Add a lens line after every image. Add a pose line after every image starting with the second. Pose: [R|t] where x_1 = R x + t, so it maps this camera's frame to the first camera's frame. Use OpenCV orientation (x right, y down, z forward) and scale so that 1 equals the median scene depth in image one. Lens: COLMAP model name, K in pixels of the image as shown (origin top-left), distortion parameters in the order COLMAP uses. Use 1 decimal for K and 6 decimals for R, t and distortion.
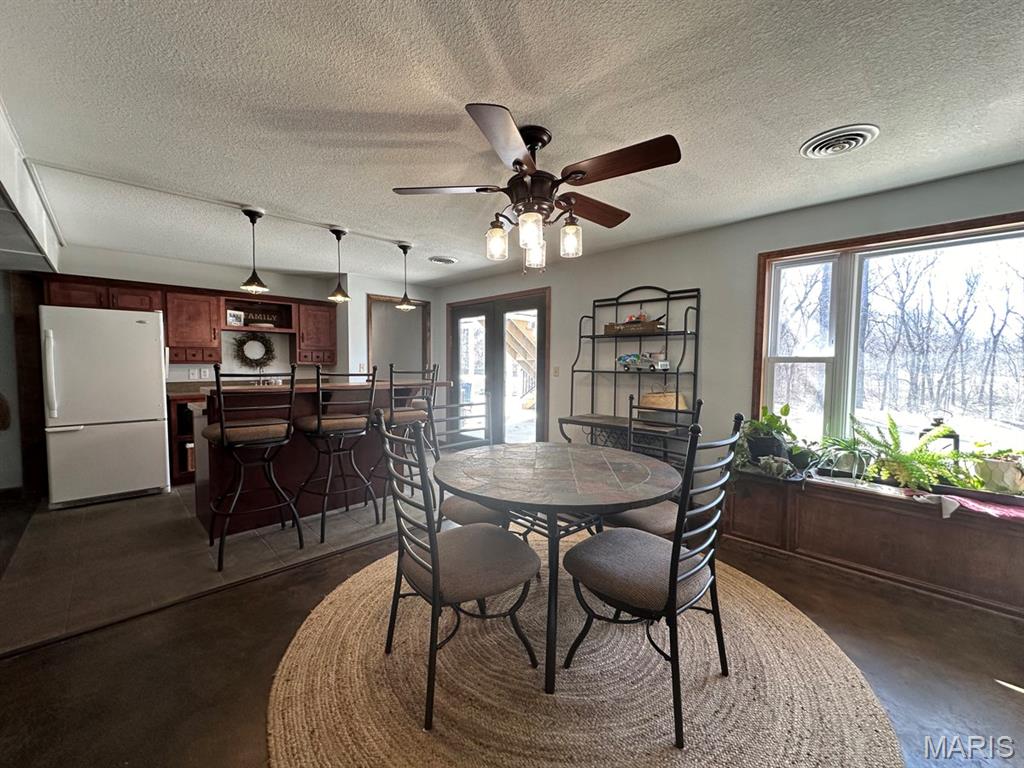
lens RADIAL K [[410.6, 0, 512.0], [0, 410.6, 384.0], [0, 0, 1]] dist [0.000170, -0.000266]
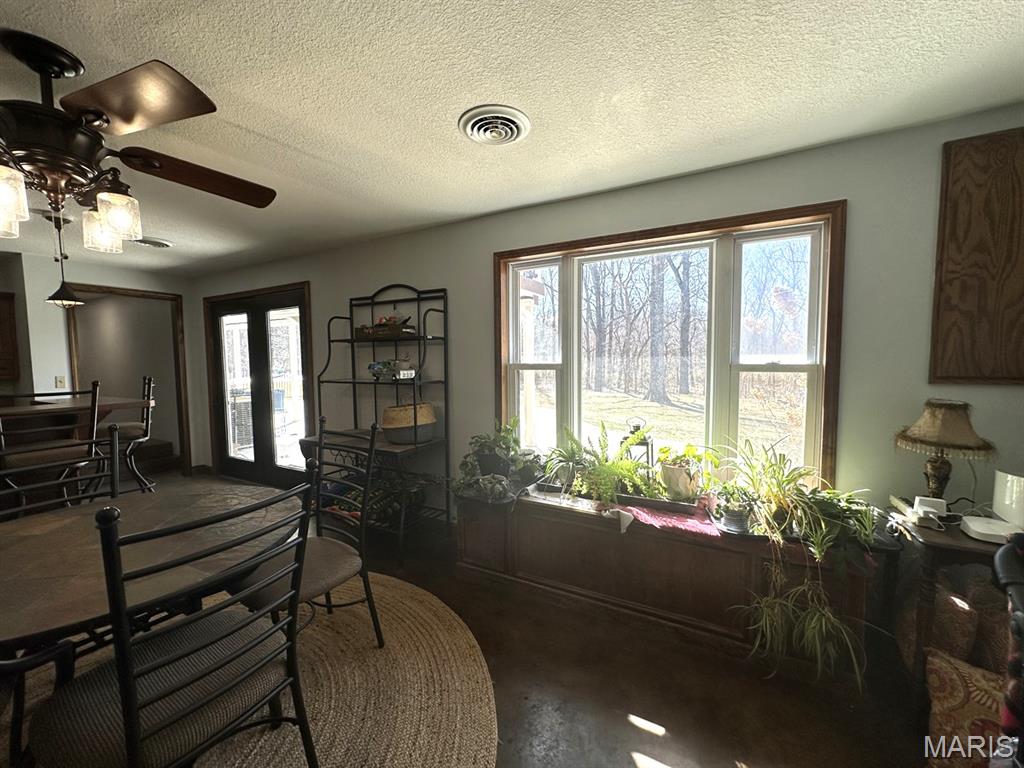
lens RADIAL K [[410.6, 0, 512.0], [0, 410.6, 384.0], [0, 0, 1]] dist [0.000170, -0.000266]
pose [[0.960438, -0.037707, 0.275931, 0.337546], [0.034115, 0.999259, 0.017807, -0.032712], [-0.276398, -0.007689, 0.961013, 0.084324]]
